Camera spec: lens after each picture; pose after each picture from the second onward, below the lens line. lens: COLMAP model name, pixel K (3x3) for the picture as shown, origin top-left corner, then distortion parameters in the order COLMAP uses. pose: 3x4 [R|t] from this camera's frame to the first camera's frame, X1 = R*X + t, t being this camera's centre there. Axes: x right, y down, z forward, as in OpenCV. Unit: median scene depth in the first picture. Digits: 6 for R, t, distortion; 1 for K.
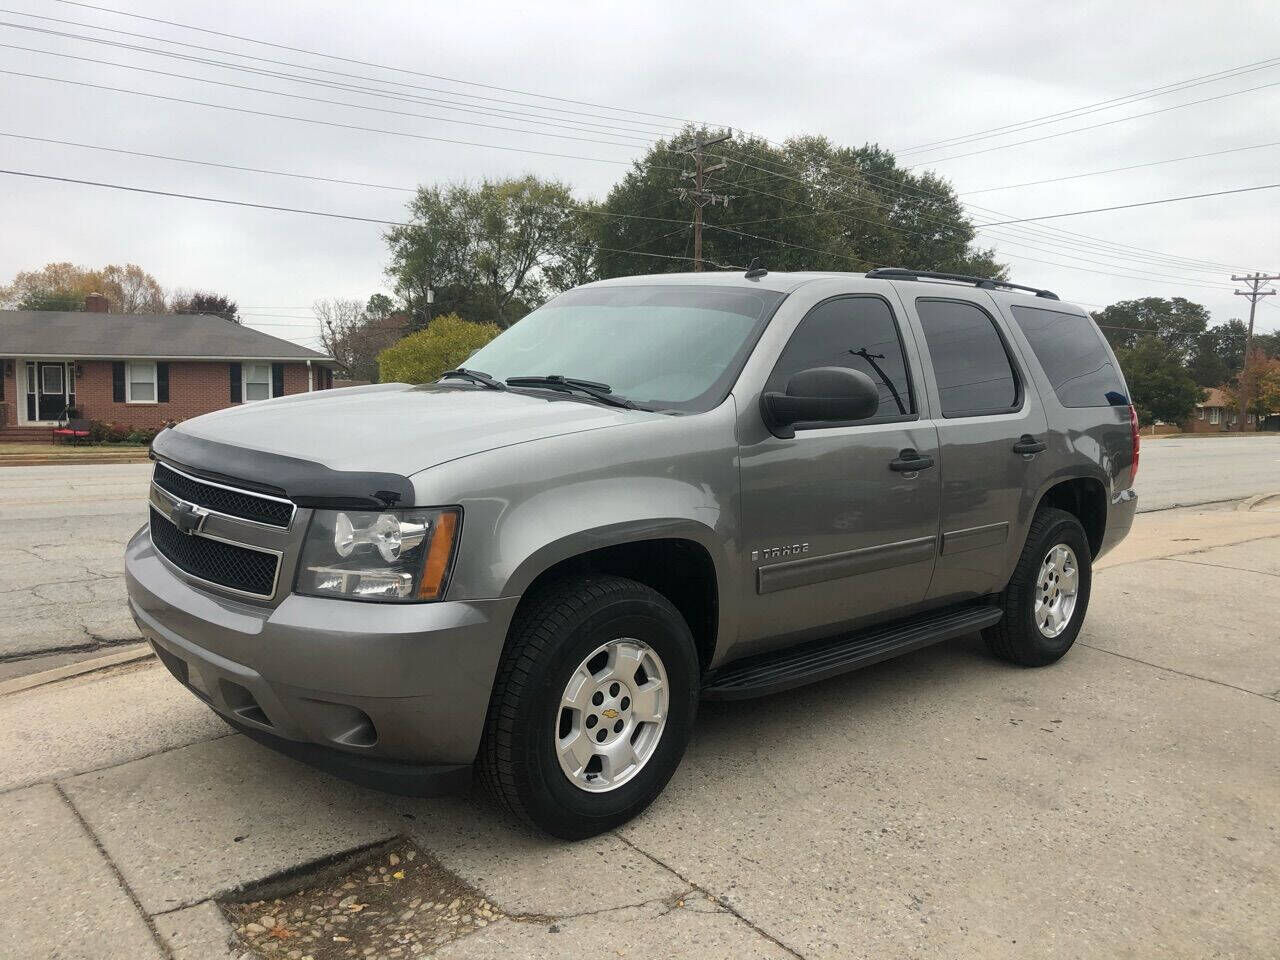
lens RADIAL K [[1090.6, 0, 636.3], [0, 1090.6, 481.6], [0, 0, 1]] dist [0.030888, -0.001444]
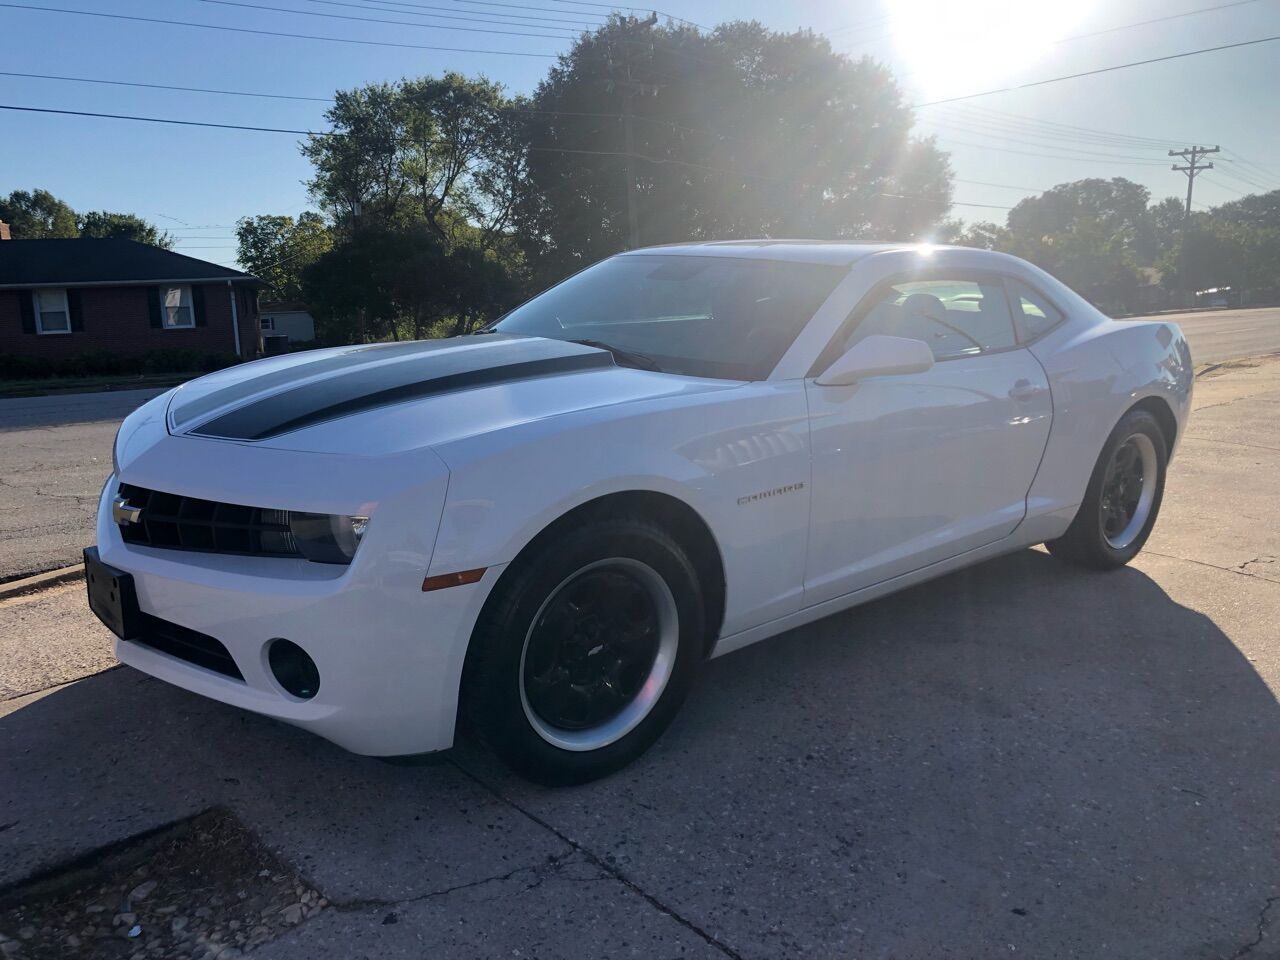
lens RADIAL K [[1090.6, 0, 633.4], [0, 1090.6, 492.4], [0, 0, 1]] dist [0.030888, -0.001444]
pose [[0.997608, -0.056953, 0.039167, 0.070748], [0.053067, 0.994159, 0.093983, 0.029907], [-0.044290, -0.091680, 0.994803, 0.189144]]
